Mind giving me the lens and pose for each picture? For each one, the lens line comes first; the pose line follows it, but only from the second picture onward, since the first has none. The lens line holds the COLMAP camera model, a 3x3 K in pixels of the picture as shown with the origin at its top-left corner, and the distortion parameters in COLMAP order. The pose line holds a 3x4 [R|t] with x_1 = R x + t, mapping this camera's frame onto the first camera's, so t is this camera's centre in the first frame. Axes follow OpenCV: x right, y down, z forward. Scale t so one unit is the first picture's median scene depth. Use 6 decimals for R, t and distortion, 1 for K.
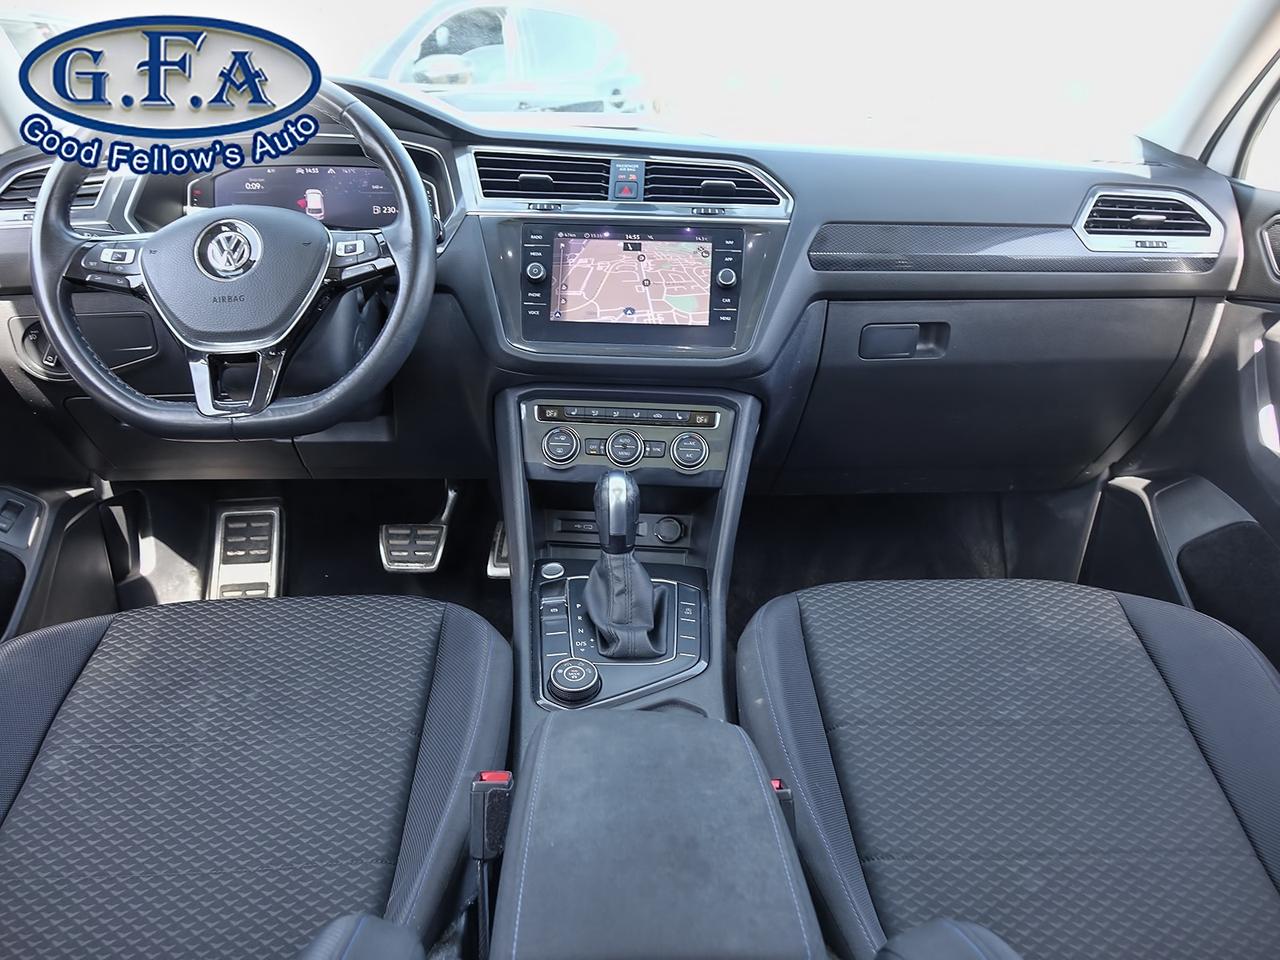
lens RADIAL K [[977.5, 0, 635.8], [0, 977.5, 479.5], [0, 0, 1]] dist [-0.000388, -0.001877]
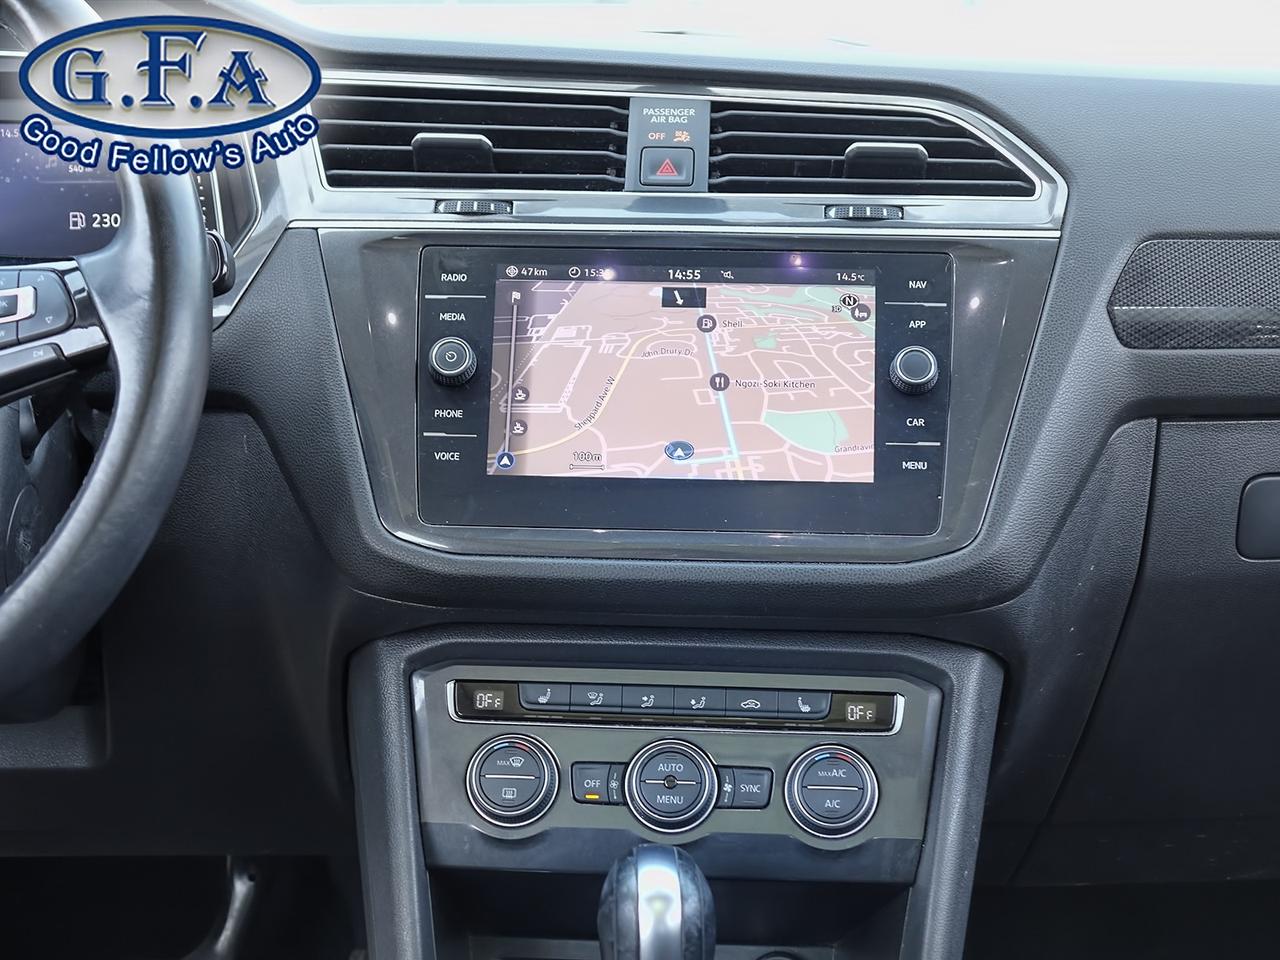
lens RADIAL K [[2108.7, 0, 632.8], [0, 2108.7, 476.9], [0, 0, 1]] dist [-0.014330, 0.000000]
pose [[0.999925, -0.009994, -0.007083, -0.019650], [0.008782, 0.987992, -0.154253, -0.024192], [0.008540, 0.154179, 0.988006, 0.123958]]
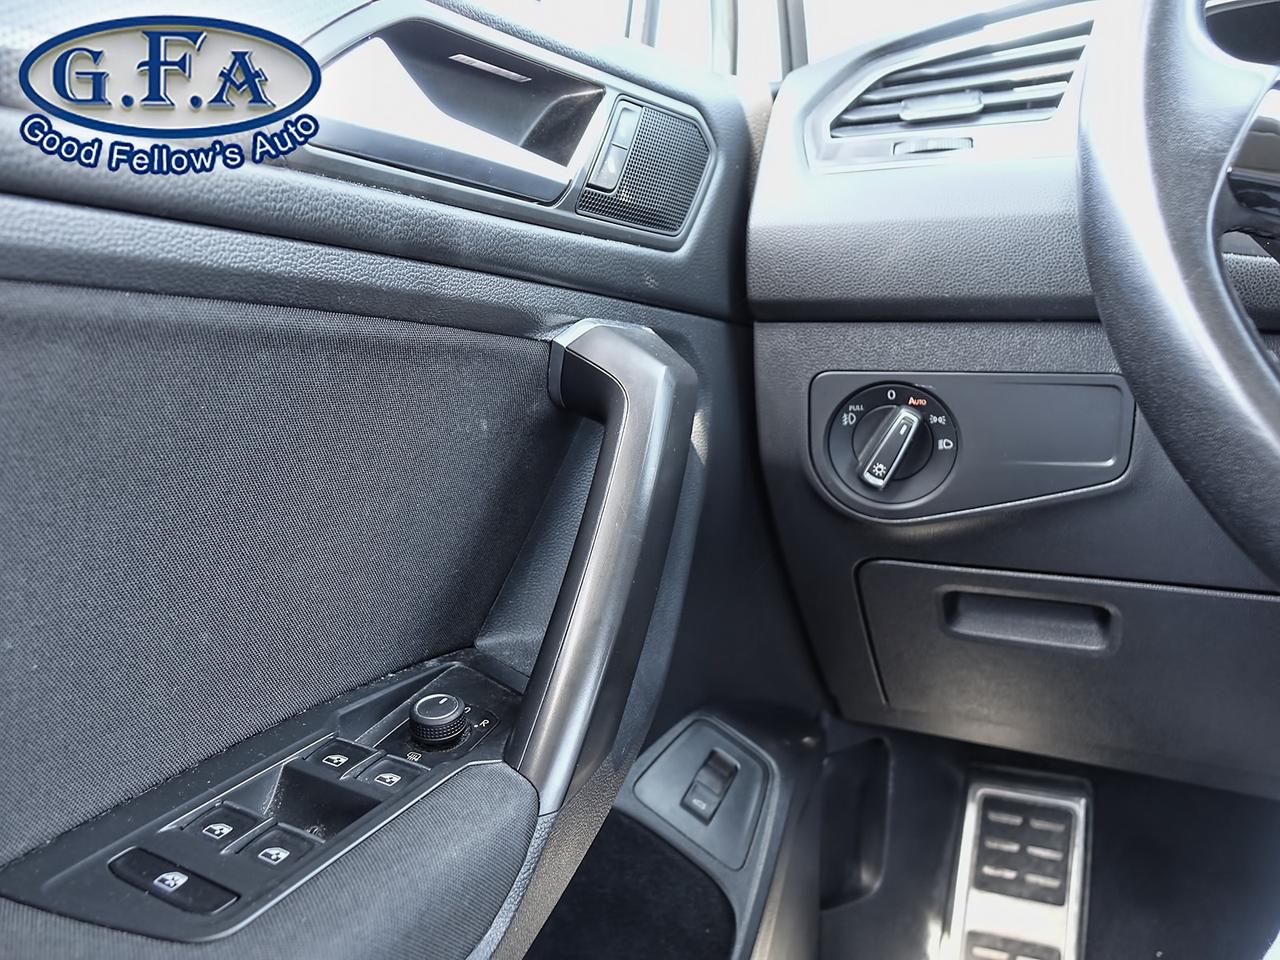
lens RADIAL K [[977.5, 0, 641.3], [0, 977.5, 480.3], [0, 0, 1]] dist [-0.000388, -0.001877]
pose [[0.872942, 0.079986, -0.481222, -0.488876], [-0.165588, 0.976481, -0.138074, -0.040433], [0.458860, 0.200215, 0.865657, 0.579103]]
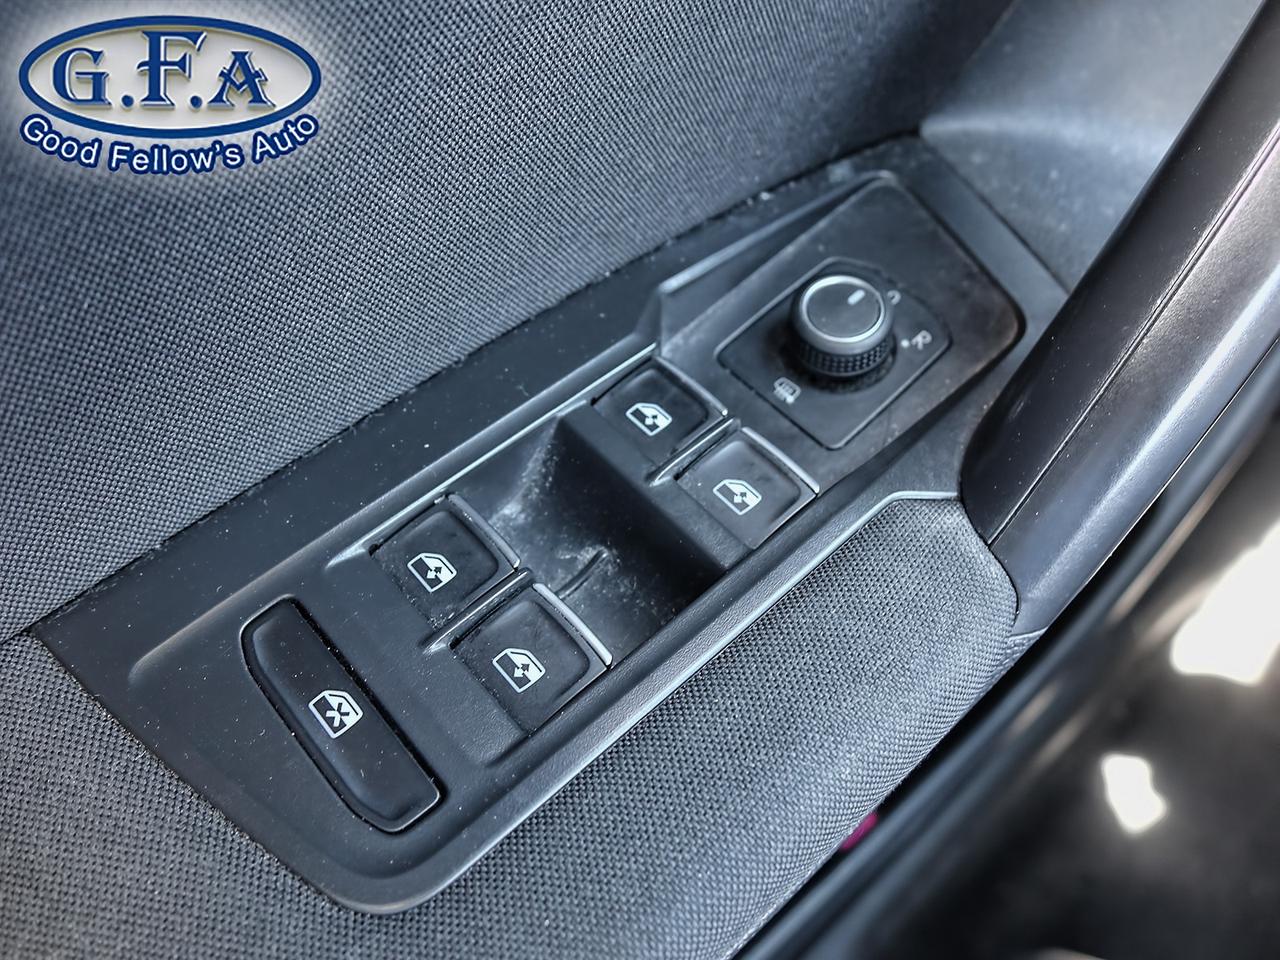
lens RADIAL K [[977.5, 0, 638.0], [0, 977.5, 479.9], [0, 0, 1]] dist [-0.000388, -0.001877]
pose [[0.638831, 0.598710, -0.483158, -0.617651], [-0.265300, 0.760923, 0.592125, -0.068789], [0.722157, -0.250087, 0.644939, 0.697652]]
